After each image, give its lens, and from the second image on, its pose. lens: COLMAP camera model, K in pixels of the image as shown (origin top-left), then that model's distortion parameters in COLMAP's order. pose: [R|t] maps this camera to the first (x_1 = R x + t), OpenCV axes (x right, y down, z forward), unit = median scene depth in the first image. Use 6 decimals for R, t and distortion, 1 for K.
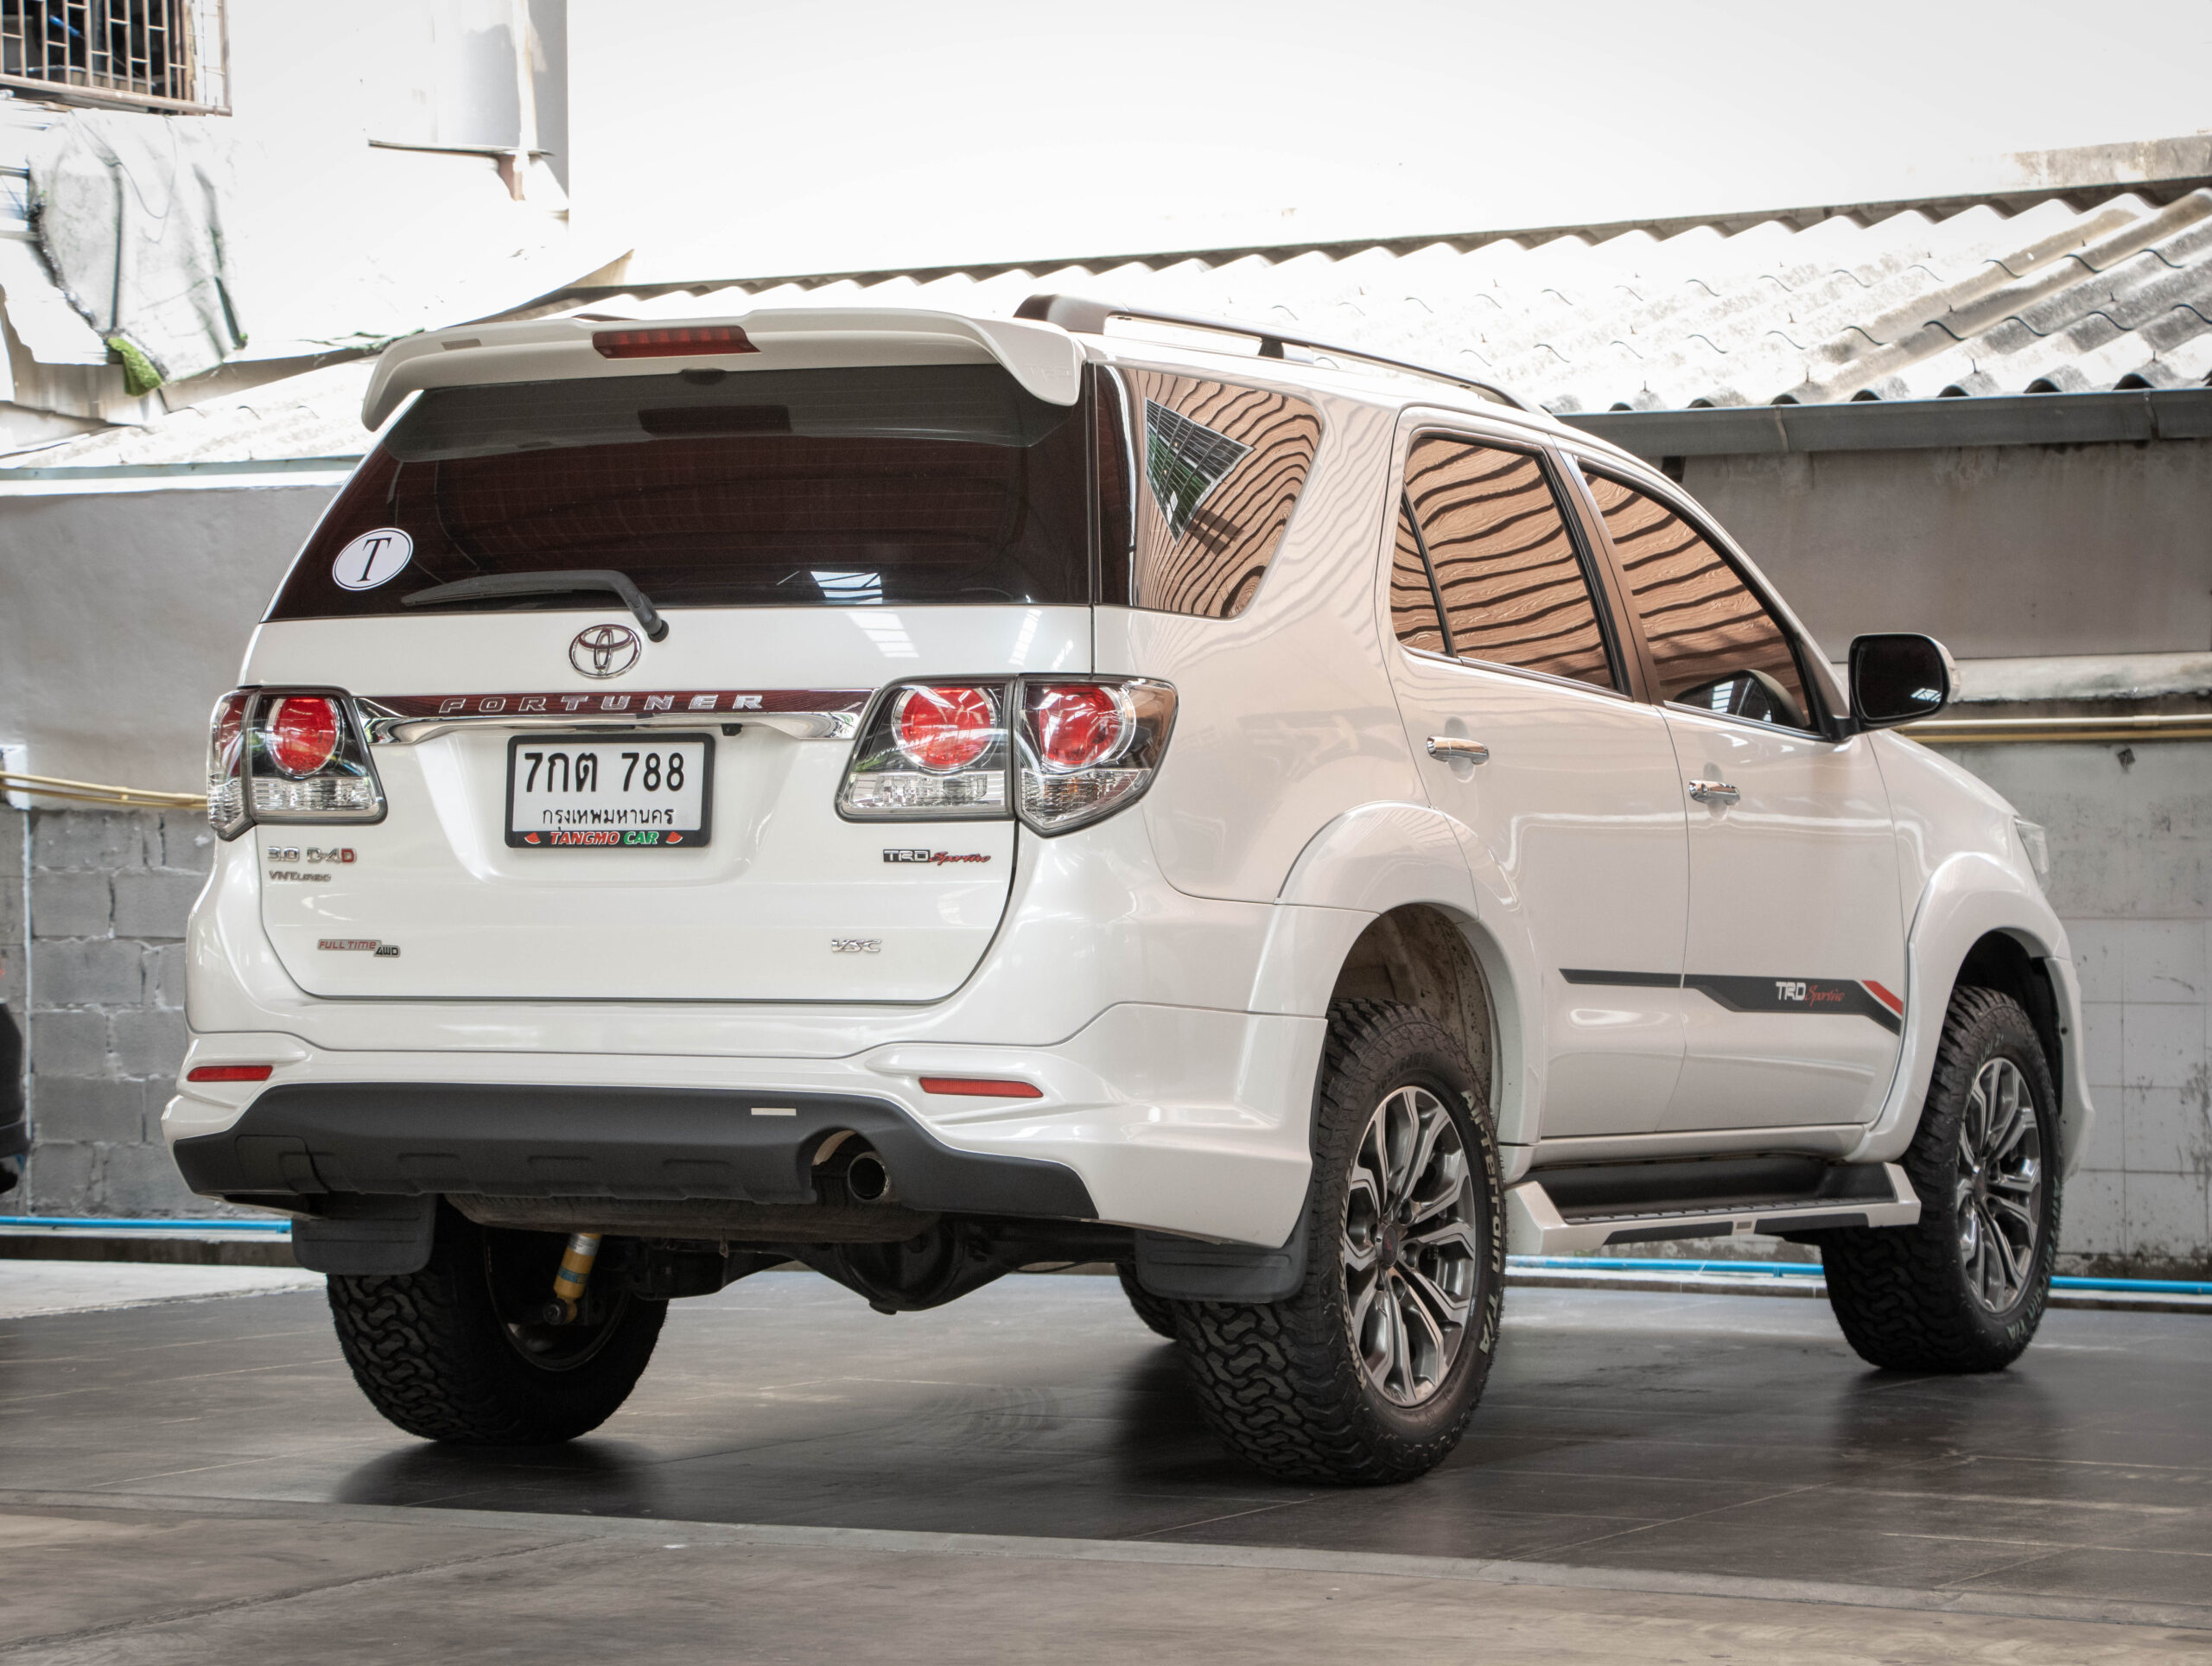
lens RADIAL K [[6008.1, 0, 1106.0], [0, 6008.1, 833.0], [0, 0, 1]] dist [0.378827, 1.829818]
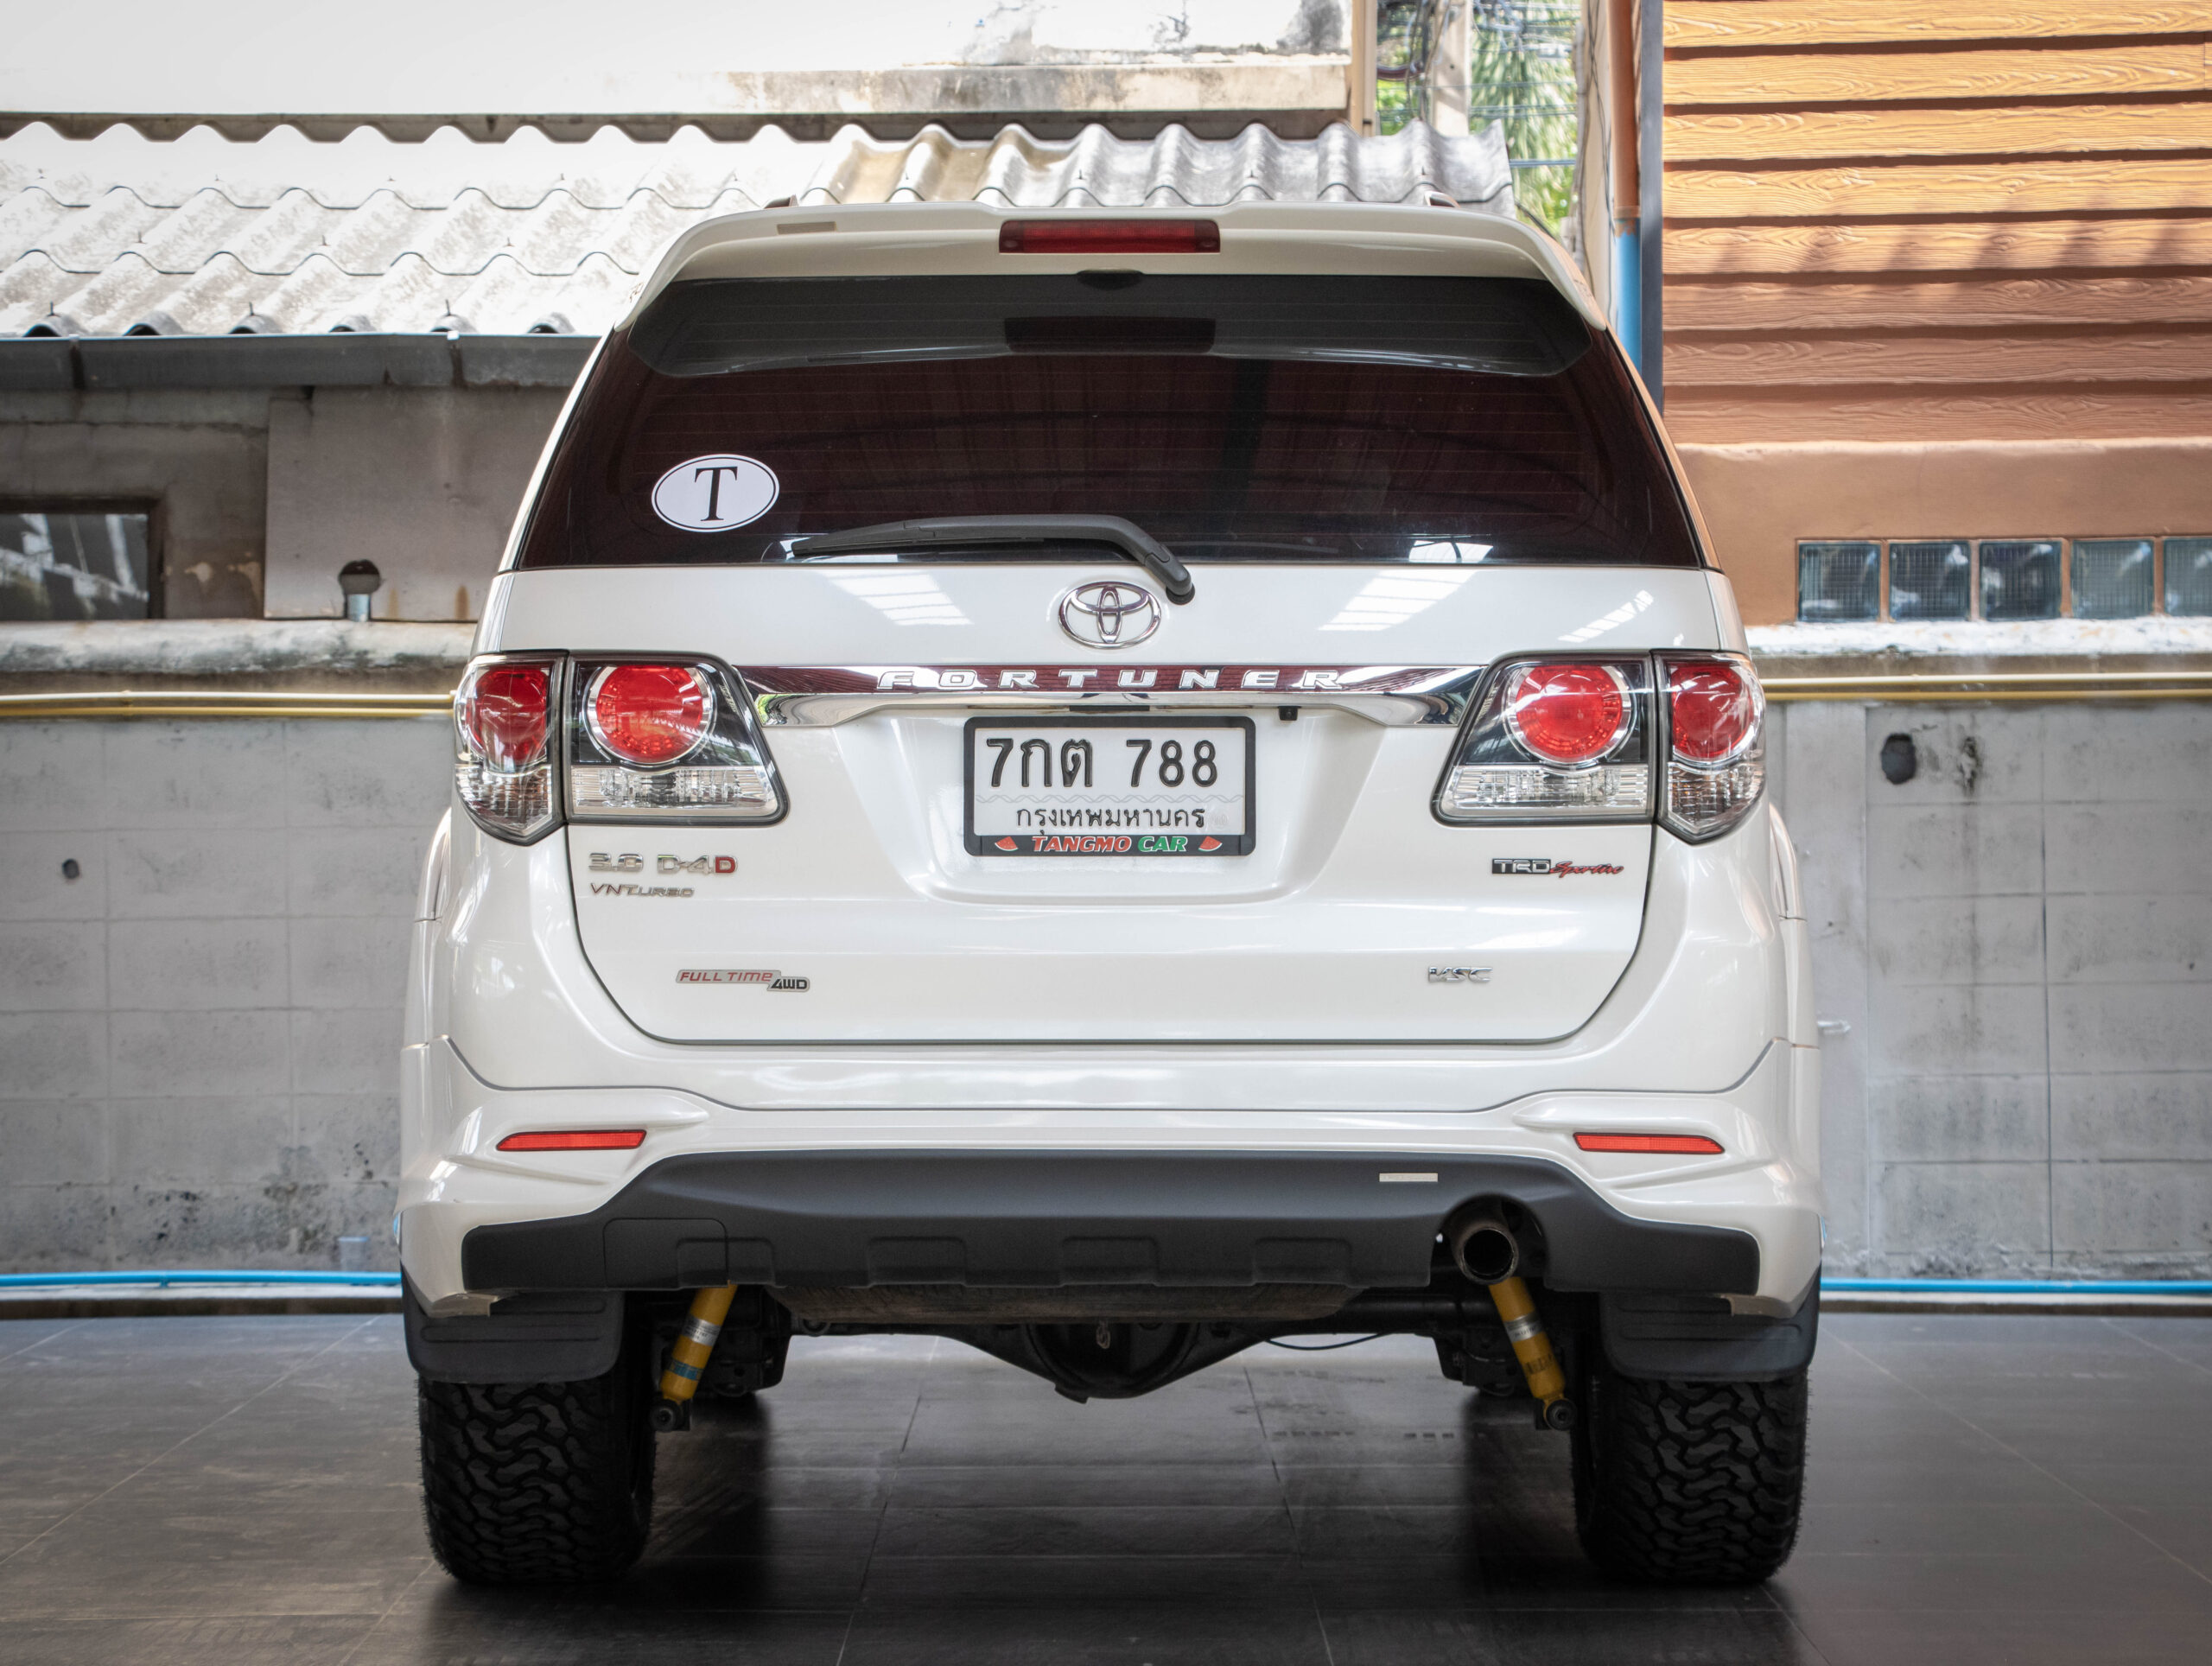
lens RADIAL K [[6008.1, 0, 1106.0], [0, 6008.1, 833.0], [0, 0, 1]] dist [0.378827, 1.829818]
pose [[0.889583, -0.002846, 0.456765, -0.451144], [-0.002981, 0.999923, 0.012035, -0.010362], [-0.456765, -0.012068, 0.889506, 0.273644]]
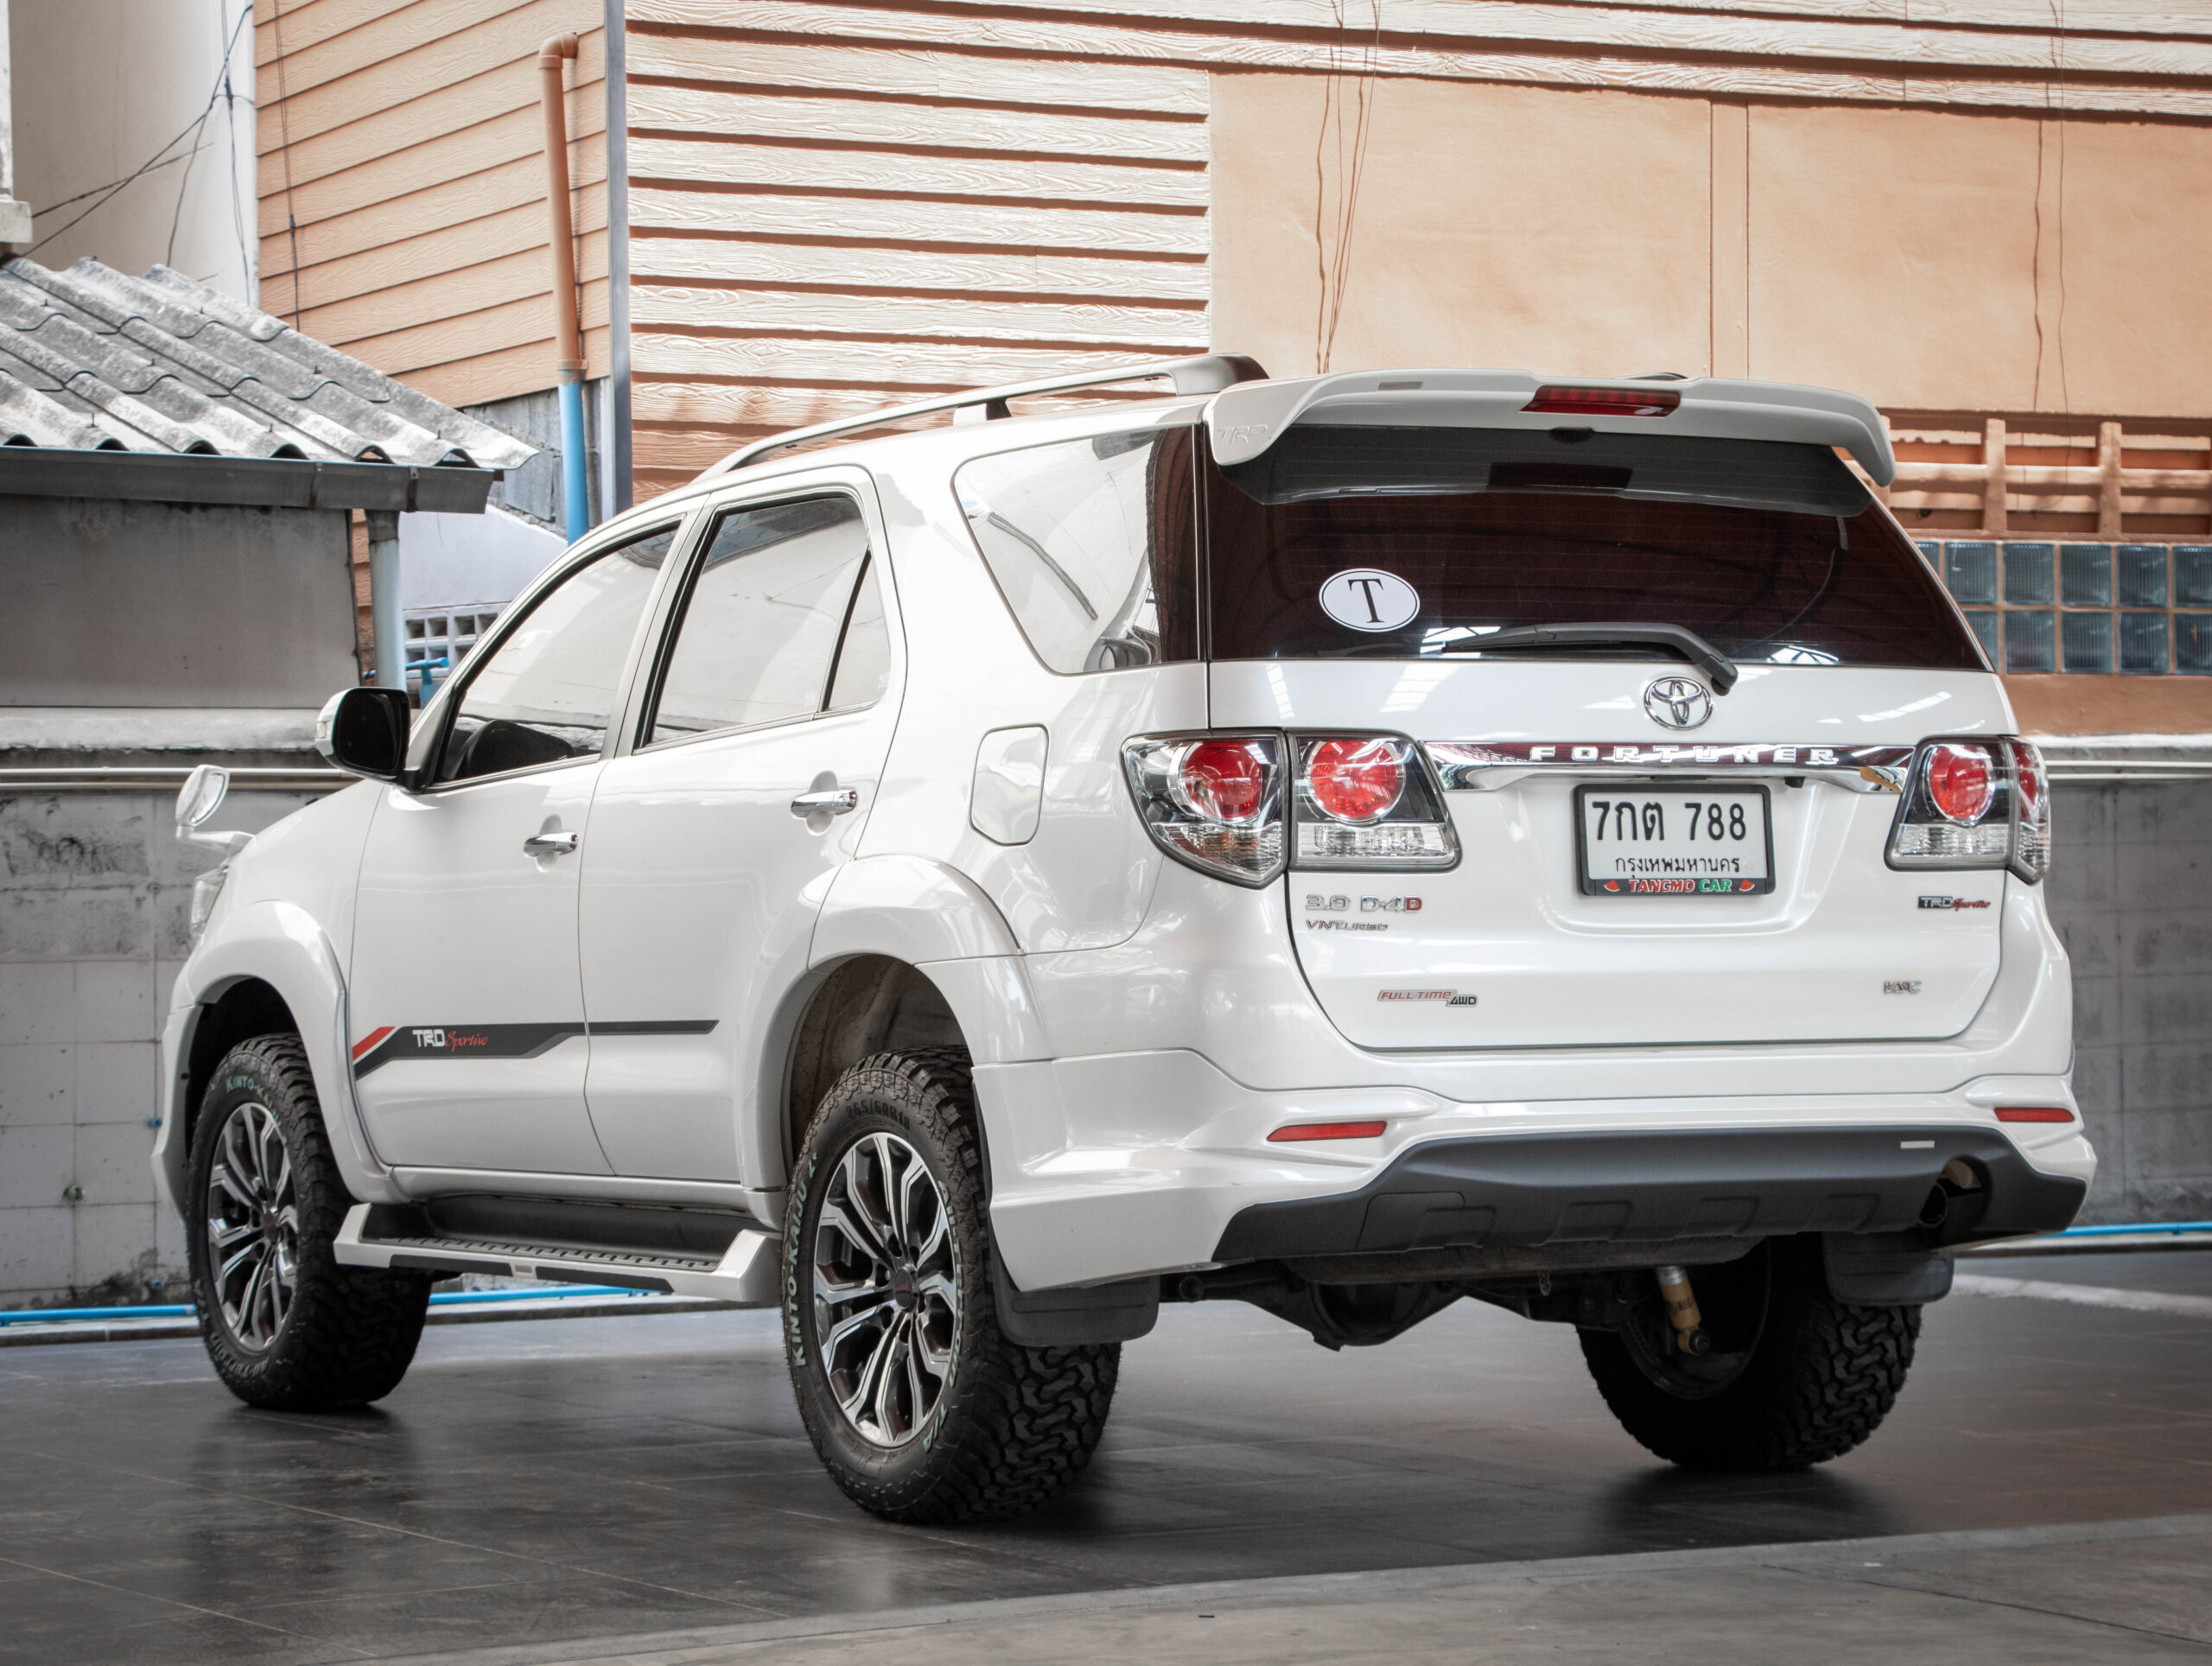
lens RADIAL K [[5619.3, 0, 1107.8], [0, 5619.3, 865.6], [0, 0, 1]] dist [0.263541, 0.690614]
pose [[0.547781, 0.001591, 0.836620, -0.928061], [-0.000629, 0.999999, -0.001489, -0.001123], [-0.836622, 0.000290, 0.547781, 0.551942]]
